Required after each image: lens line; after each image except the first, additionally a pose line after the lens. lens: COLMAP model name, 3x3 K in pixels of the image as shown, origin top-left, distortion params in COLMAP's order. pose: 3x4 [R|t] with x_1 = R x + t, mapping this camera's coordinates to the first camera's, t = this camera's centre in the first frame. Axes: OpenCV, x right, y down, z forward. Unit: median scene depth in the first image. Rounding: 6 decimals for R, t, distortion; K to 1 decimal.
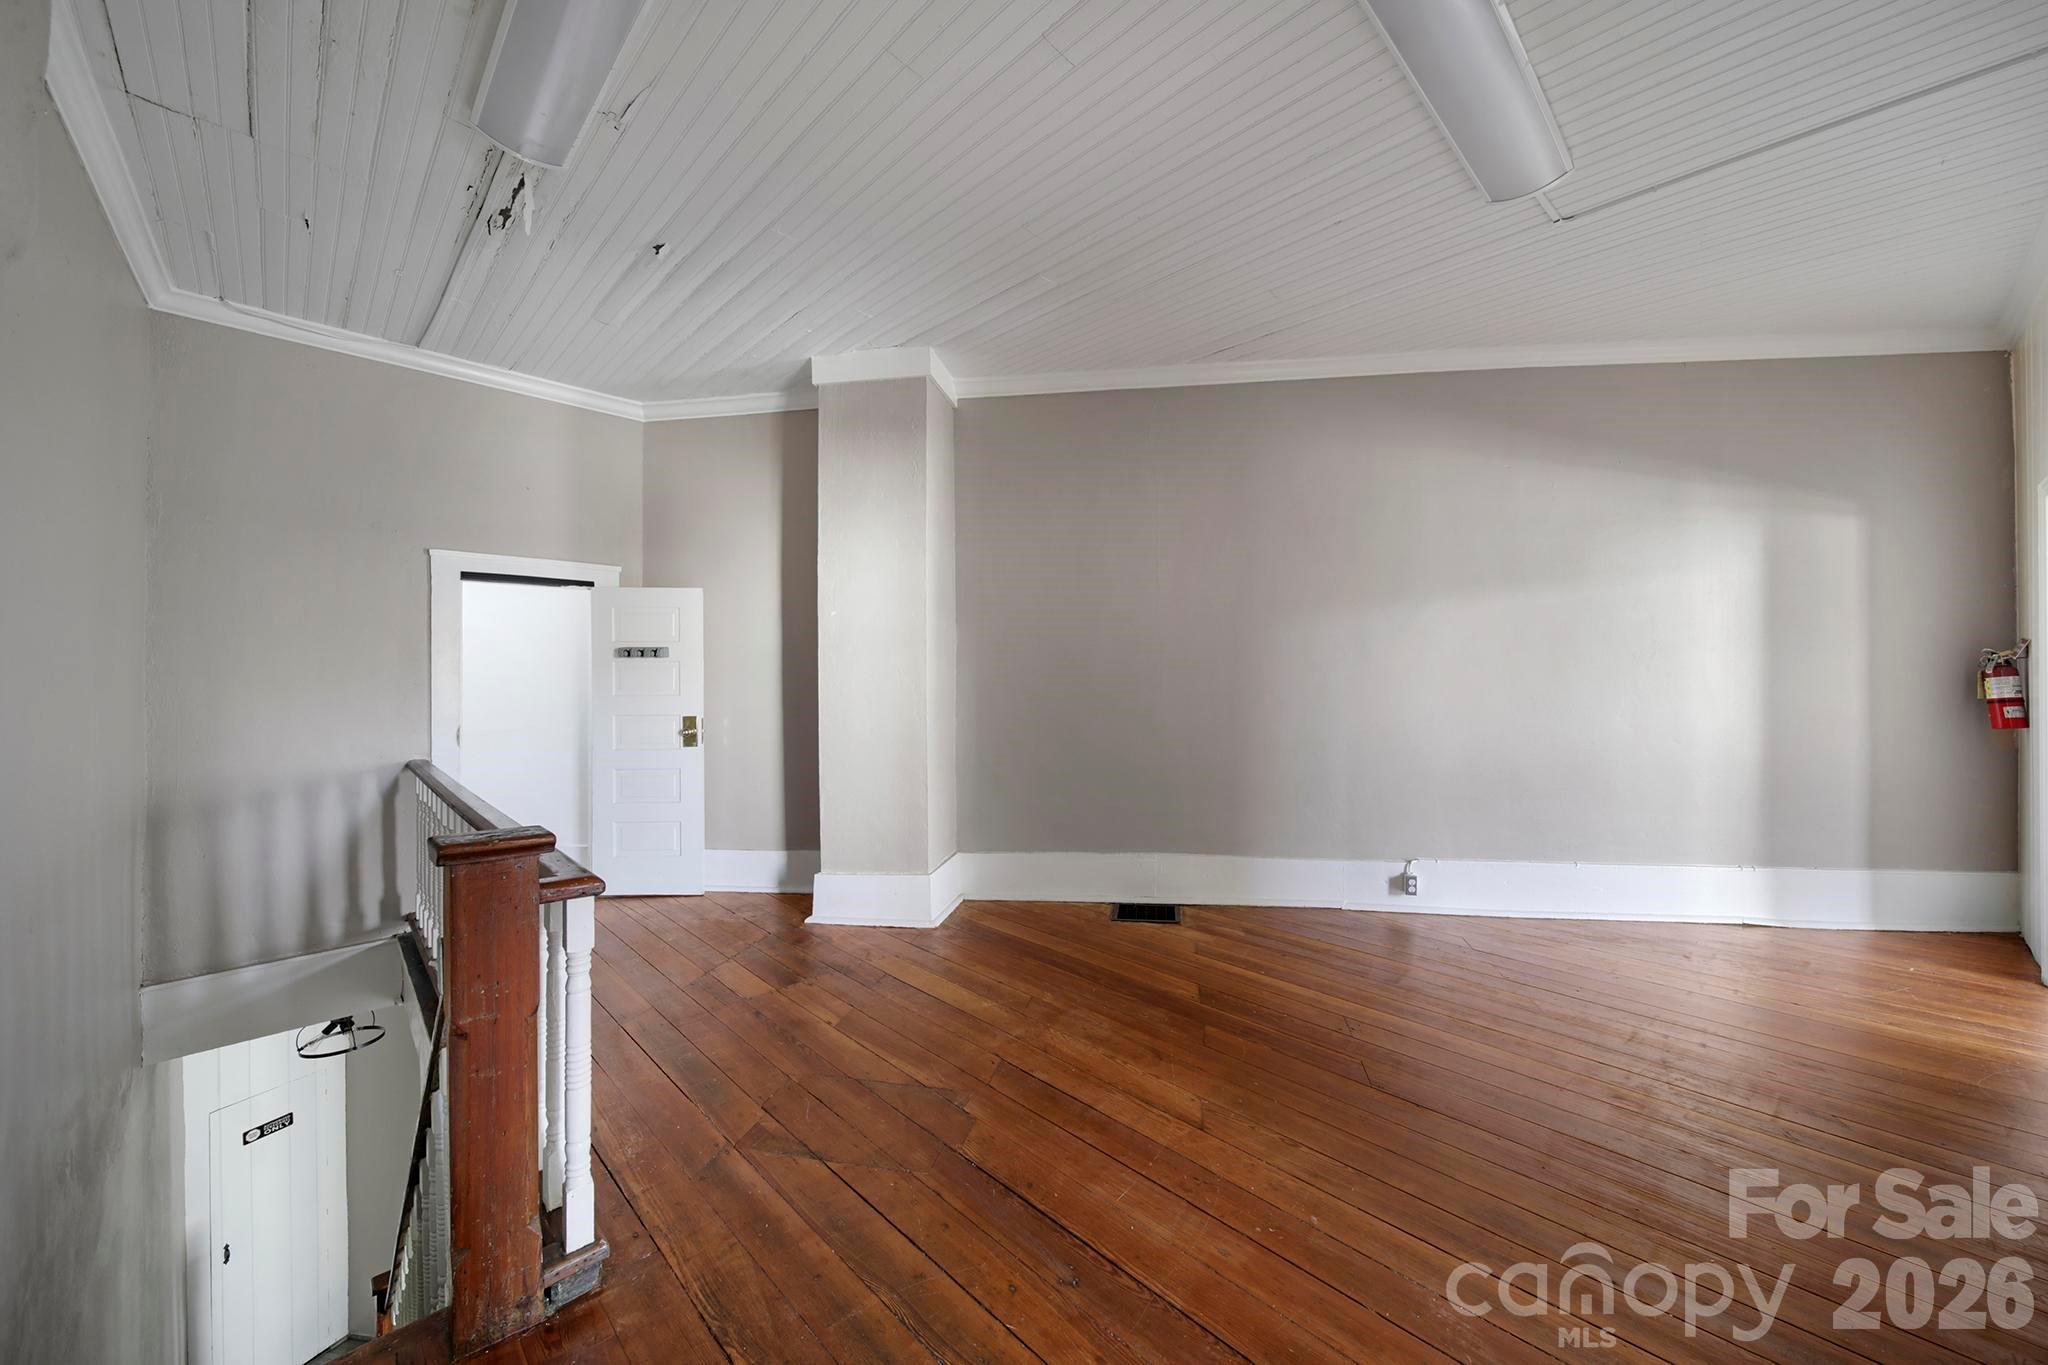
lens RADIAL K [[760.9, 0, 1015.9], [0, 760.9, 685.9], [0, 0, 1]] dist [-0.000299, -0.000469]
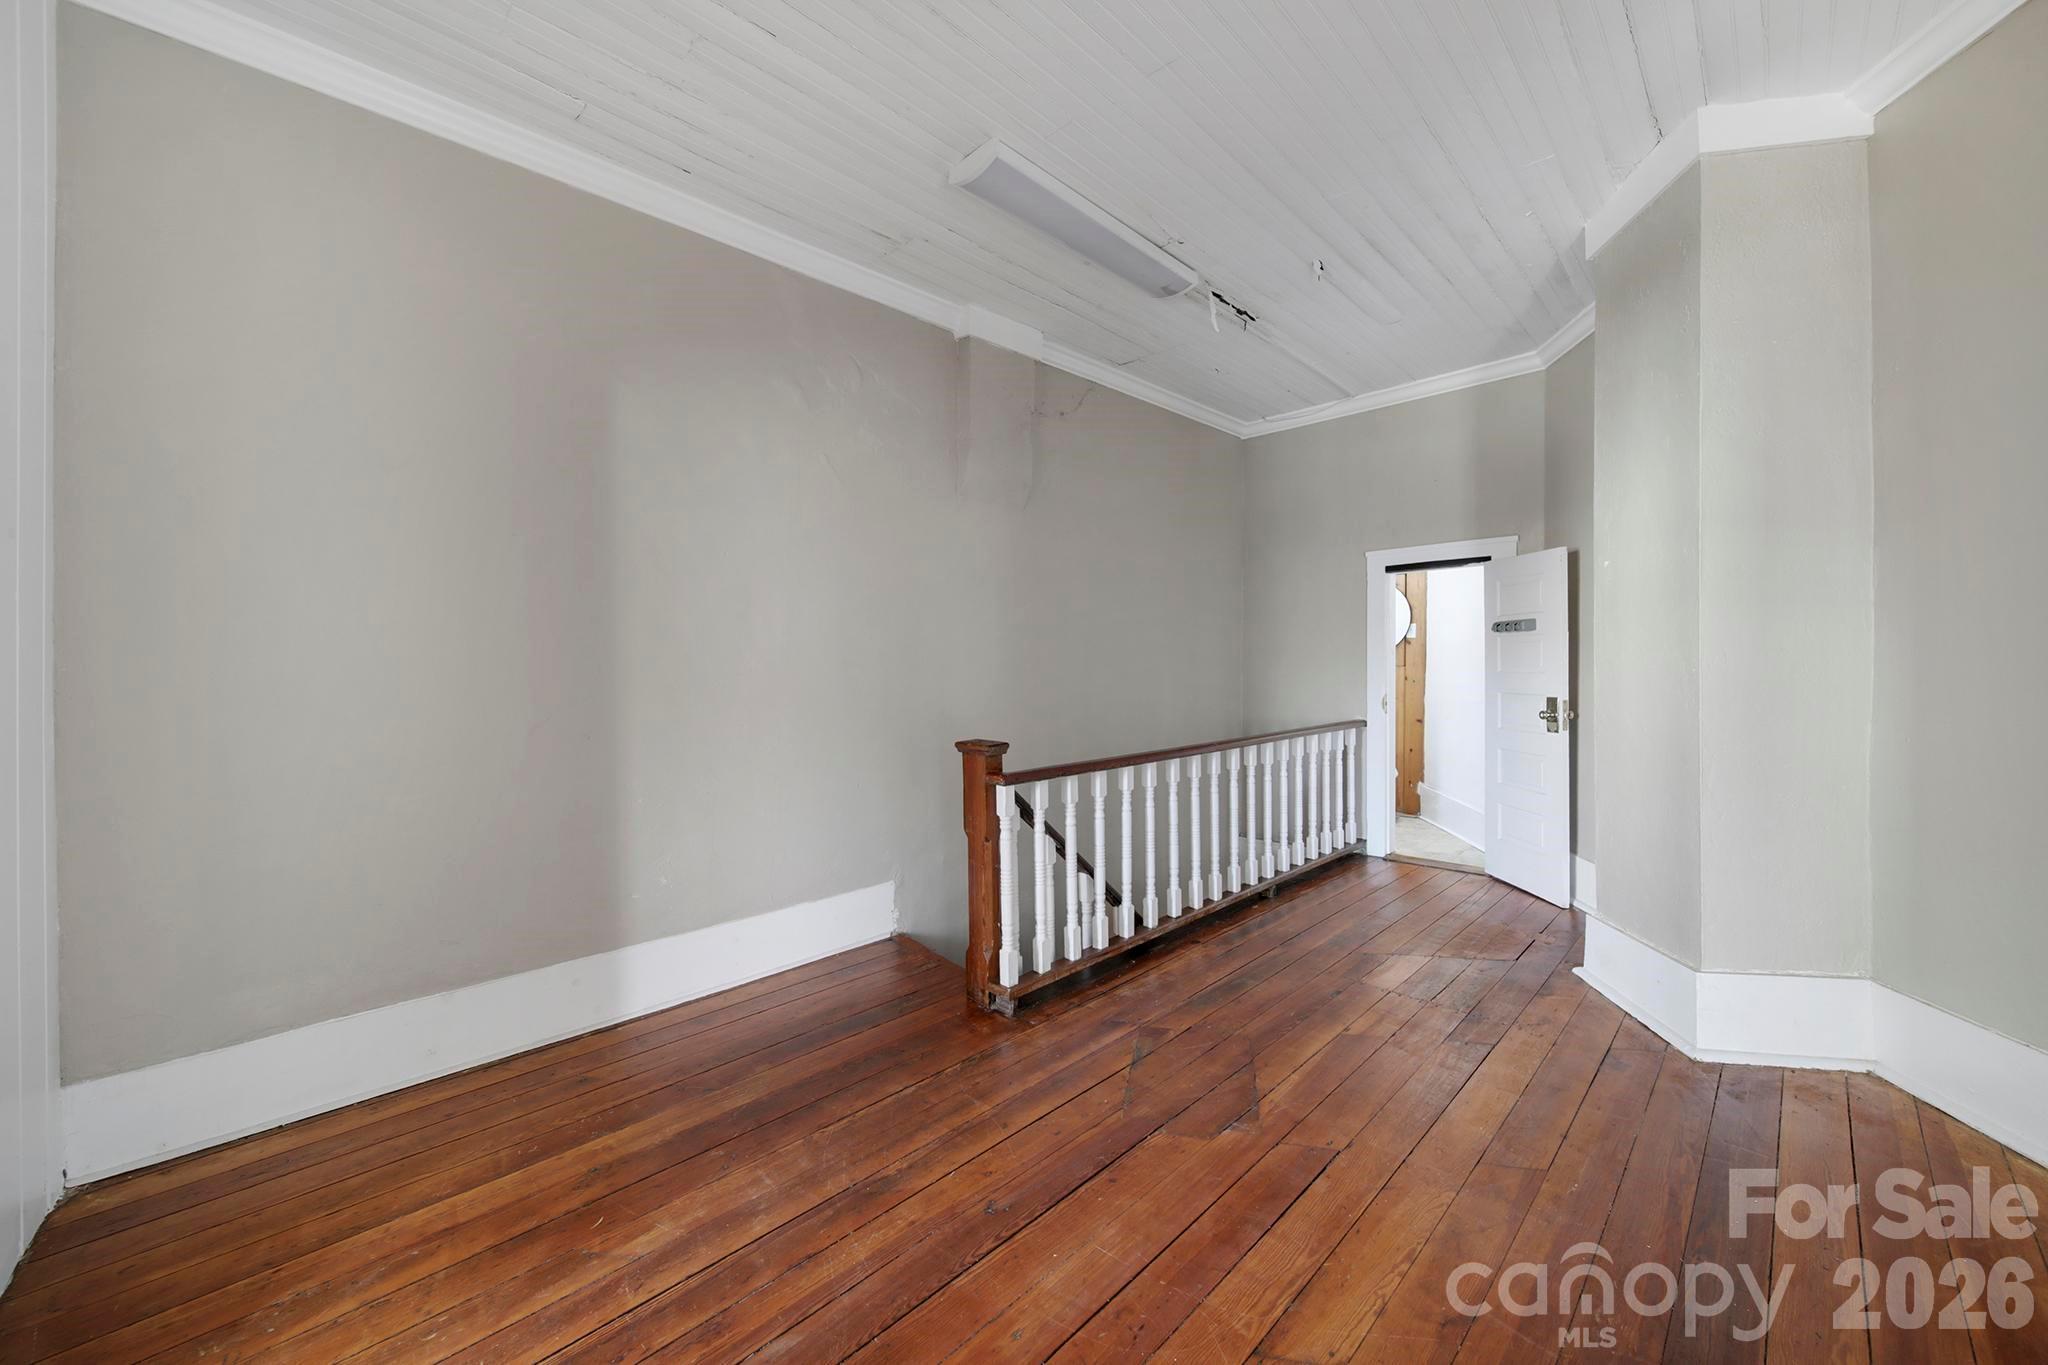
lens RADIAL K [[760.9, 0, 1014.2], [0, 760.9, 665.1], [0, 0, 1]] dist [-0.000299, -0.000469]
pose [[-0.027580, 0.006314, -0.999600, 0.733085], [0.005536, 0.999966, 0.006164, -0.007944], [0.999604, -0.005364, -0.027614, 0.668674]]
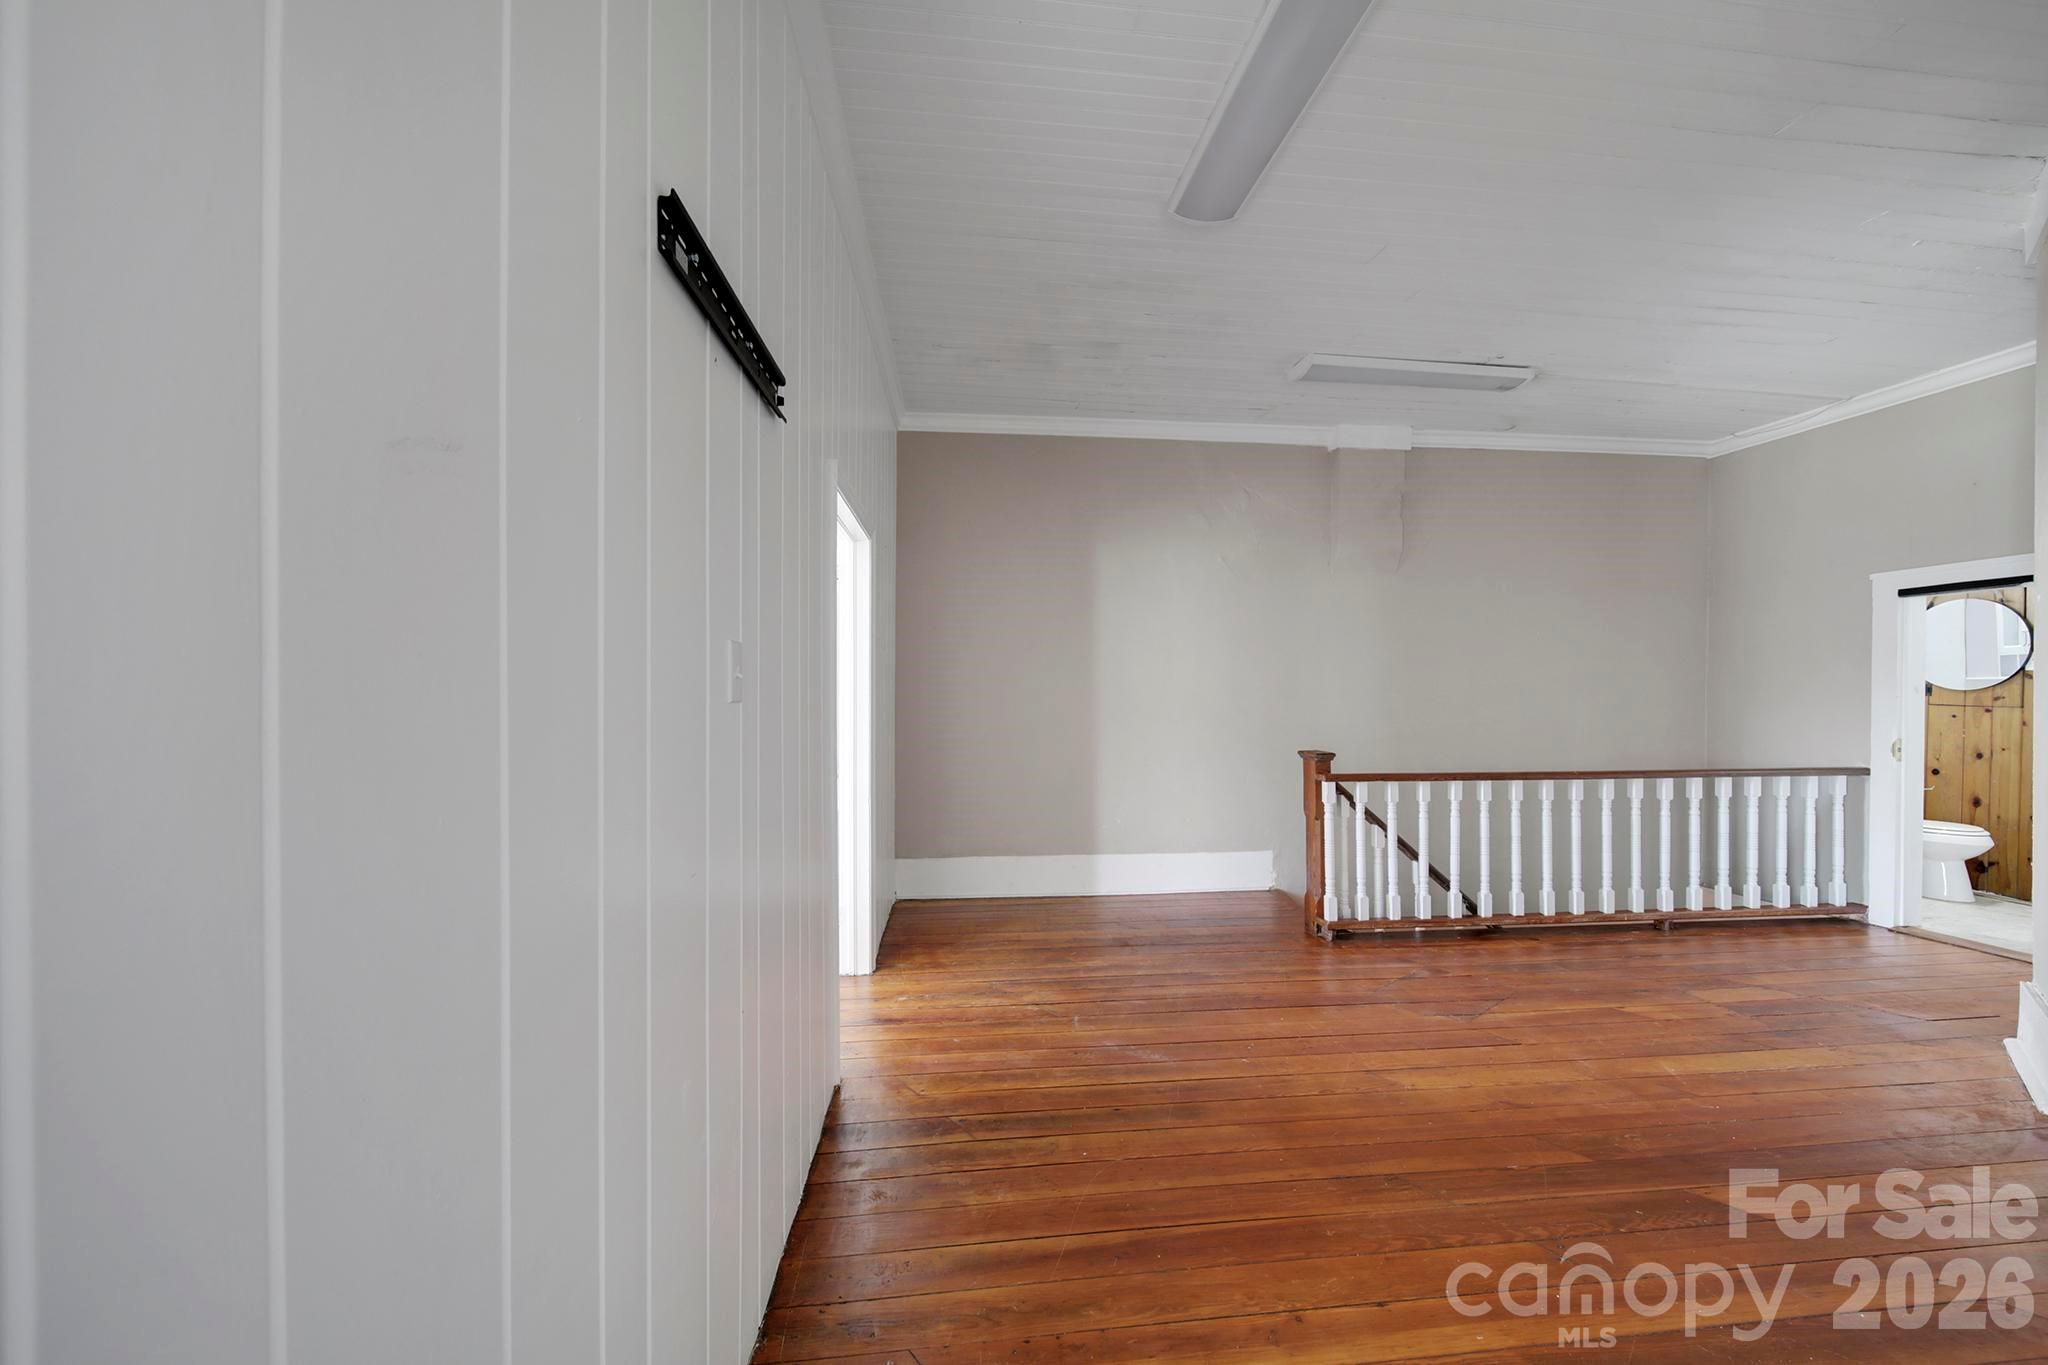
lens RADIAL K [[760.9, 0, 1011.5], [0, 760.9, 691.0], [0, 0, 1]] dist [-0.000299, -0.000469]
pose [[-0.624510, -0.001182, -0.781016, 1.258625], [-0.003248, 0.999994, 0.001083, -0.015680], [0.781010, 0.003213, -0.624510, 1.074668]]
